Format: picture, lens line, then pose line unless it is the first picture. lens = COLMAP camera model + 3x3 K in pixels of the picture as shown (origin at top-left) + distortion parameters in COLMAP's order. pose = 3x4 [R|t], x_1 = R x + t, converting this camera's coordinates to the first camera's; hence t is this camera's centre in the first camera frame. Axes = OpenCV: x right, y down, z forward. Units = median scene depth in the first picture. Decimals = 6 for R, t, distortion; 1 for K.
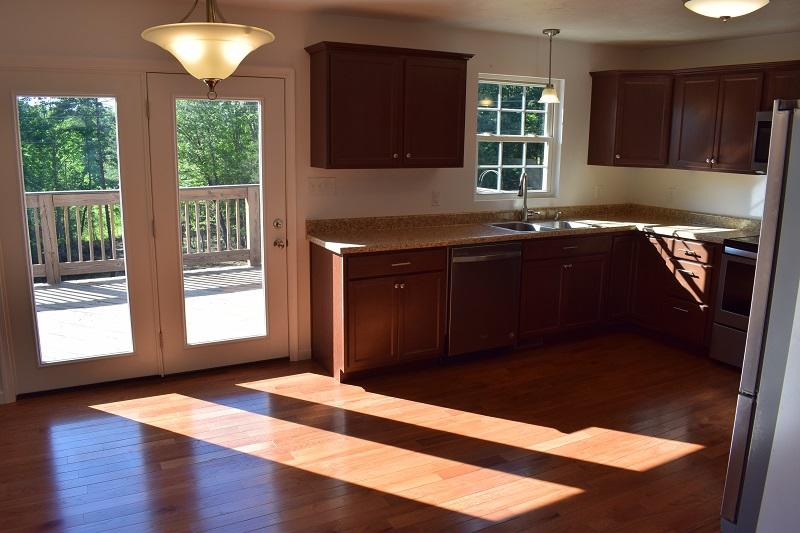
lens RADIAL K [[628.1, 0, 397.5], [0, 628.1, 264.0], [0, 0, 1]] dist [-0.086234, 0.001330]
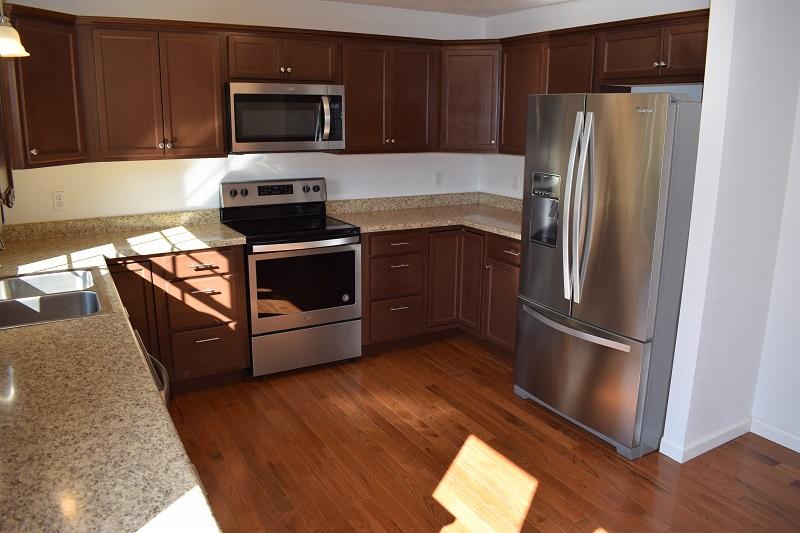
lens RADIAL K [[628.1, 0, 398.7], [0, 628.1, 265.7], [0, 0, 1]] dist [-0.086234, 0.001330]
pose [[-0.016722, -0.243868, 0.969664, -0.310753], [0.191541, 0.951057, 0.242491, -0.177787], [-0.981342, 0.189785, 0.030807, 0.814281]]
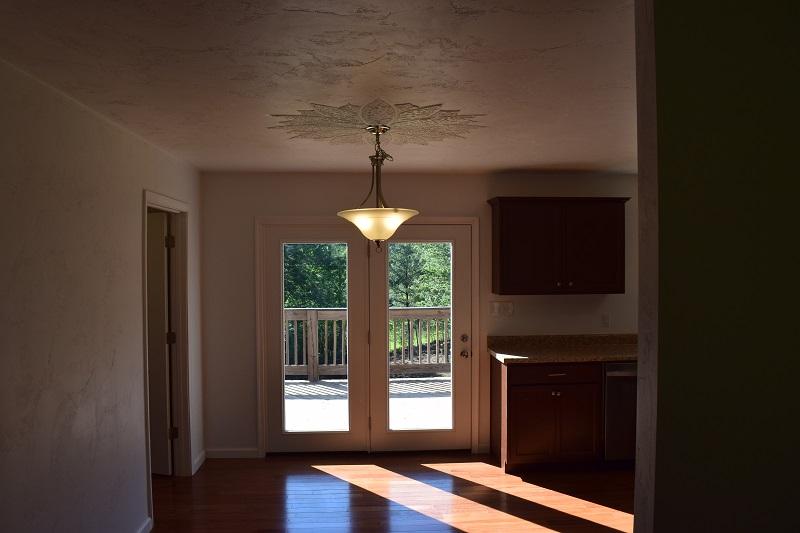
lens RADIAL K [[628.1, 0, 400.3], [0, 628.1, 272.6], [0, 0, 1]] dist [-0.086234, 0.001330]
pose [[0.914412, -0.010397, -0.404652, 0.202409], [-0.061466, 0.984511, -0.164193, 0.020702], [0.400091, 0.175013, 0.899610, -0.203255]]
